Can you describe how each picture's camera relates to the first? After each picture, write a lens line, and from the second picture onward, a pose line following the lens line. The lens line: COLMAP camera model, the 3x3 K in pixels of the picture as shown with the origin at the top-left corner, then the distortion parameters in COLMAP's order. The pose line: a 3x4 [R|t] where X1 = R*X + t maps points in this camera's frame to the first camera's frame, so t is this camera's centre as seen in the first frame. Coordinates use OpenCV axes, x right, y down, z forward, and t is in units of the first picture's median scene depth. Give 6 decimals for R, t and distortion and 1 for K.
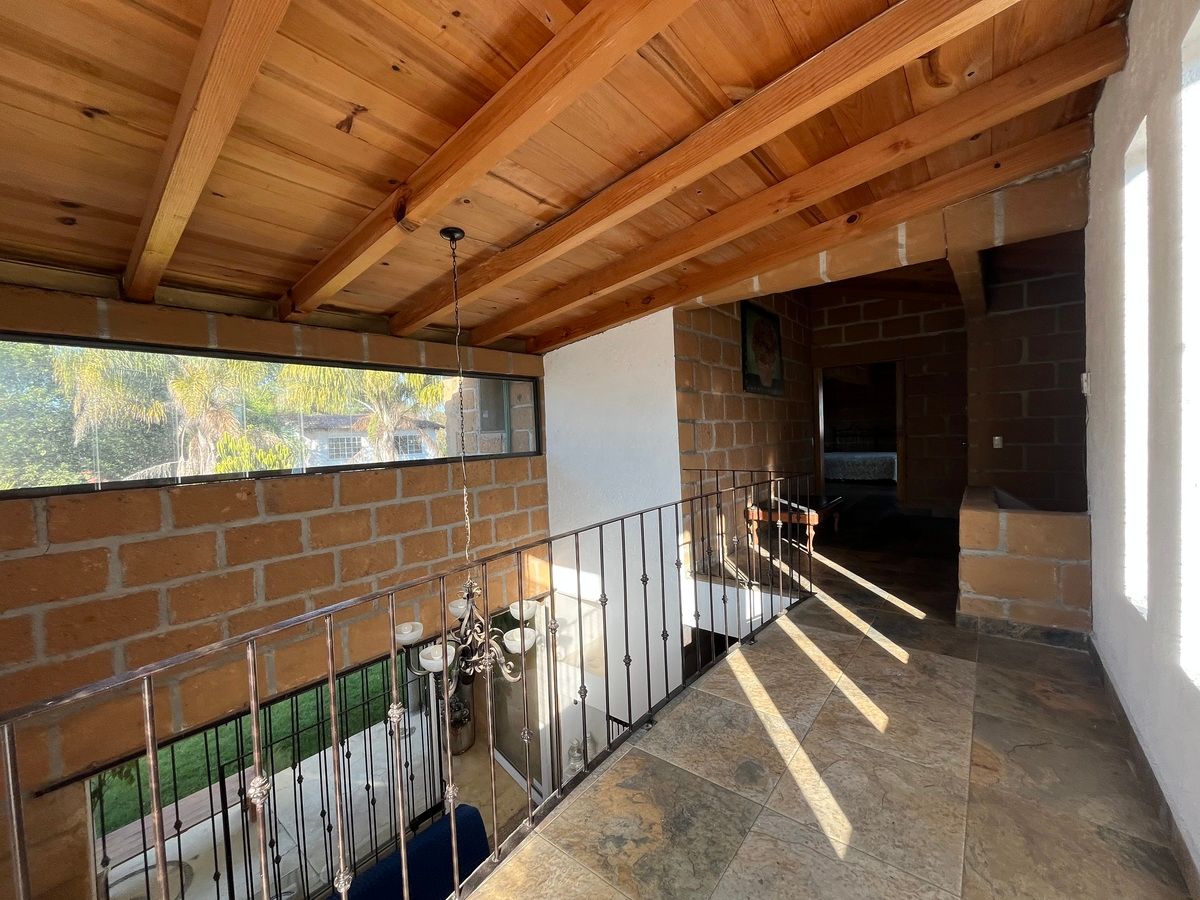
lens RADIAL K [[482.5, 0, 598.9], [0, 482.5, 448.7], [0, 0, 1]] dist [-0.004186, 0.000010]
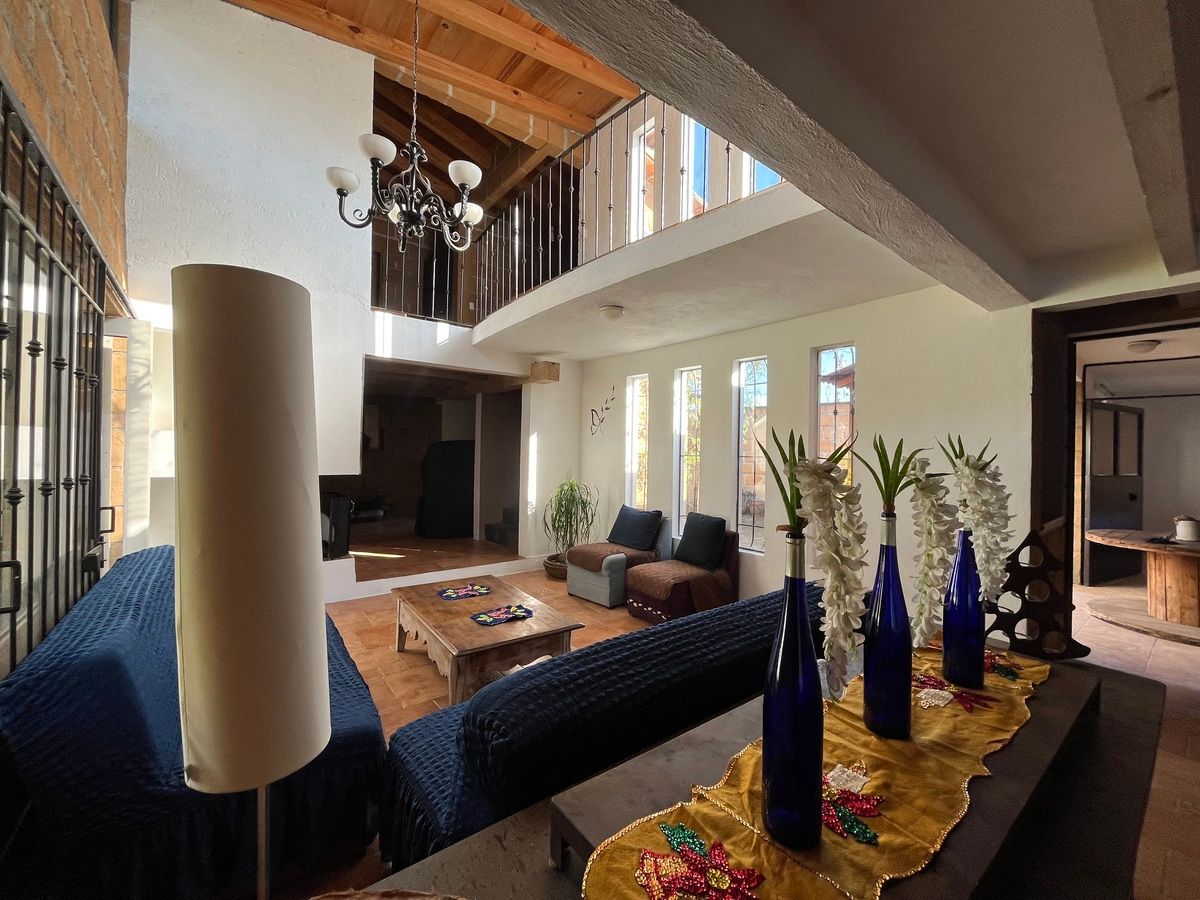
lens RADIAL K [[482.5, 0, 598.9], [0, 482.5, 448.7], [0, 0, 1]] dist [-0.004186, 0.000010]
pose [[0.212944, 0.043315, 0.976104, -0.883290], [0.010614, 0.998855, -0.046640, 0.748582], [-0.977007, 0.020292, 0.212241, 0.345605]]
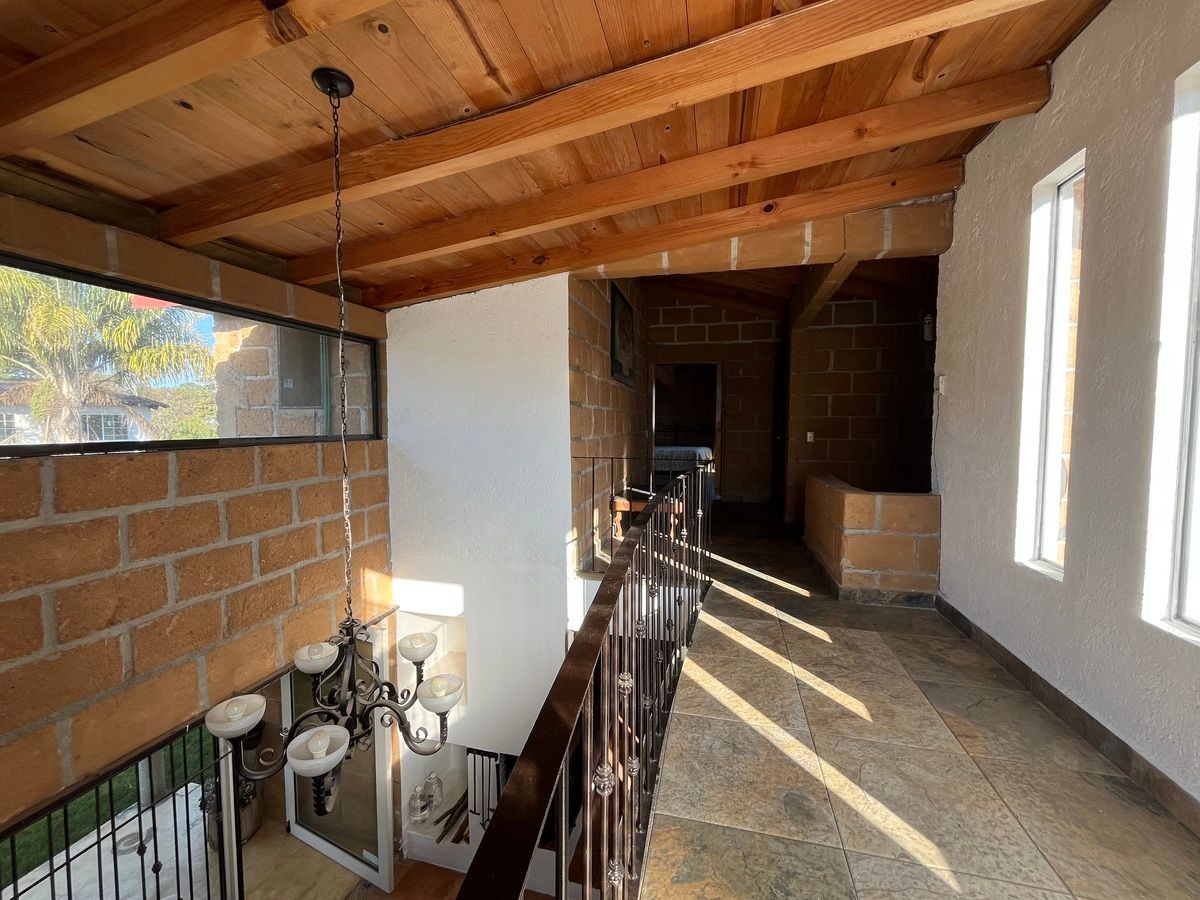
lens RADIAL K [[482.5, 0, 598.9], [0, 482.5, 448.7], [0, 0, 1]] dist [-0.004186, 0.000010]
pose [[0.906180, 0.015270, 0.422616, -0.191109], [-0.020543, 0.999758, 0.007926, 0.022760], [-0.422393, -0.015864, 0.906274, 0.203375]]
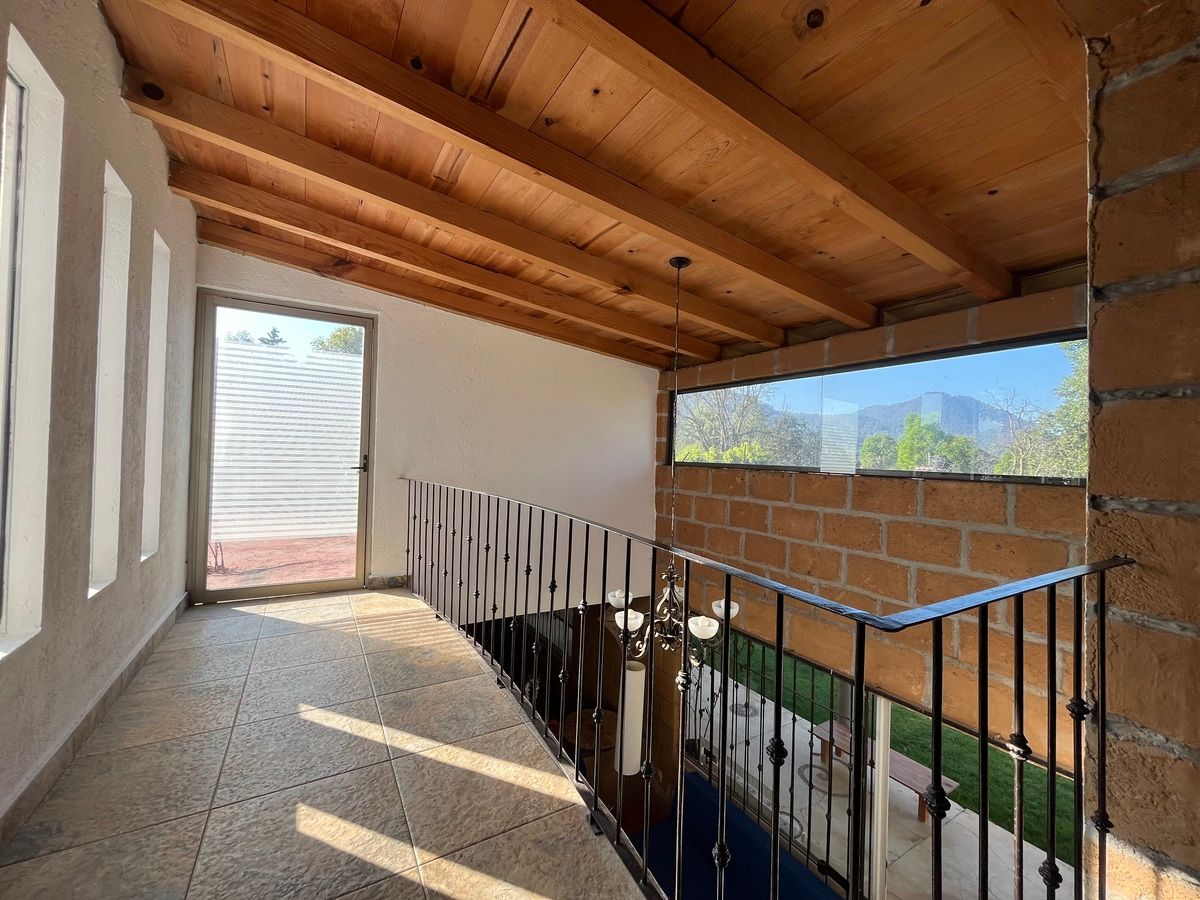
lens RADIAL K [[482.5, 0, 598.9], [0, 482.5, 448.7], [0, 0, 1]] dist [-0.004186, 0.000010]
pose [[-0.345094, 0.018227, -0.938391, 0.661115], [-0.043973, 0.998400, 0.035564, -0.024740], [0.937537, 0.053537, -0.343740, 0.961221]]
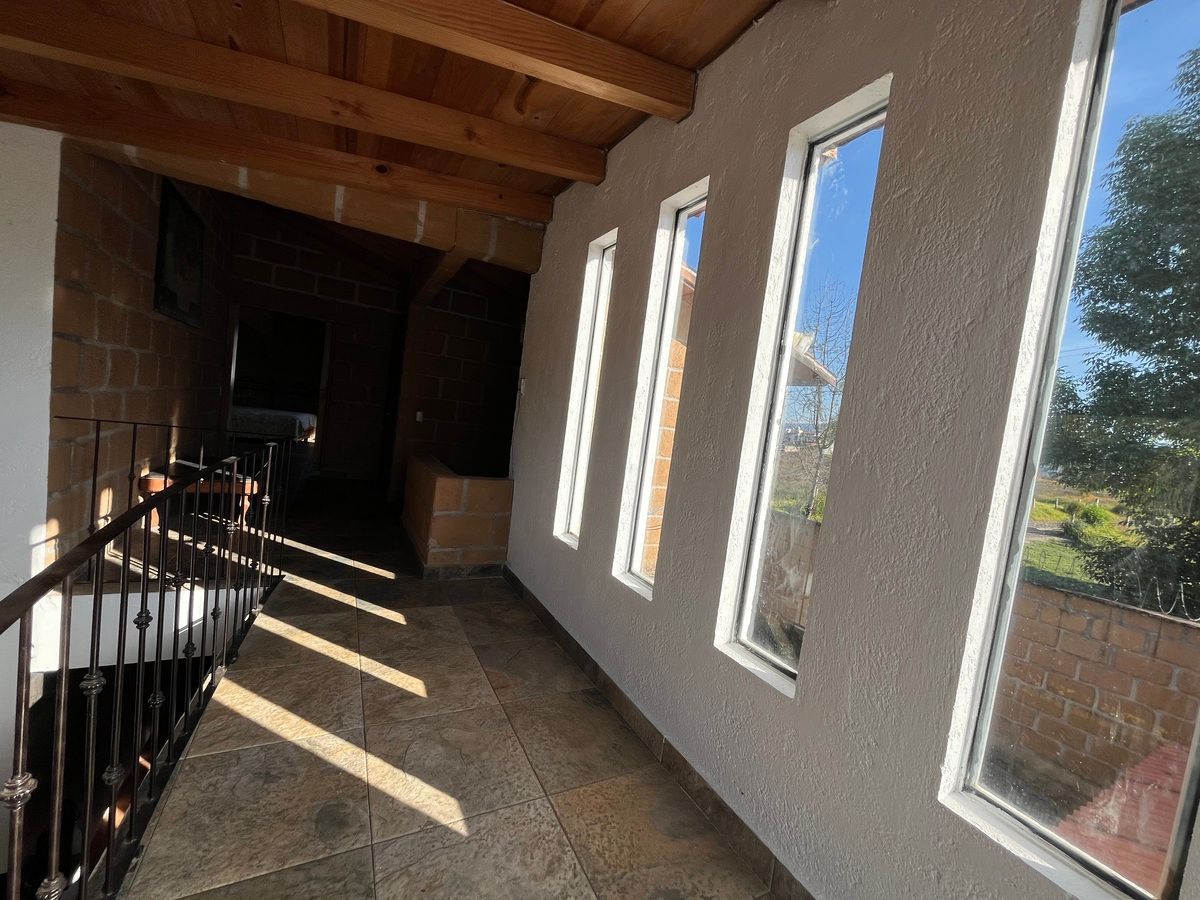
lens RADIAL K [[482.5, 0, 598.9], [0, 482.5, 448.7], [0, 0, 1]] dist [-0.004186, 0.000010]
pose [[0.377673, 0.027706, 0.925524, -0.142863], [-0.109550, 0.993869, 0.014951, -0.000531], [-0.919436, -0.107038, 0.378393, 0.183238]]
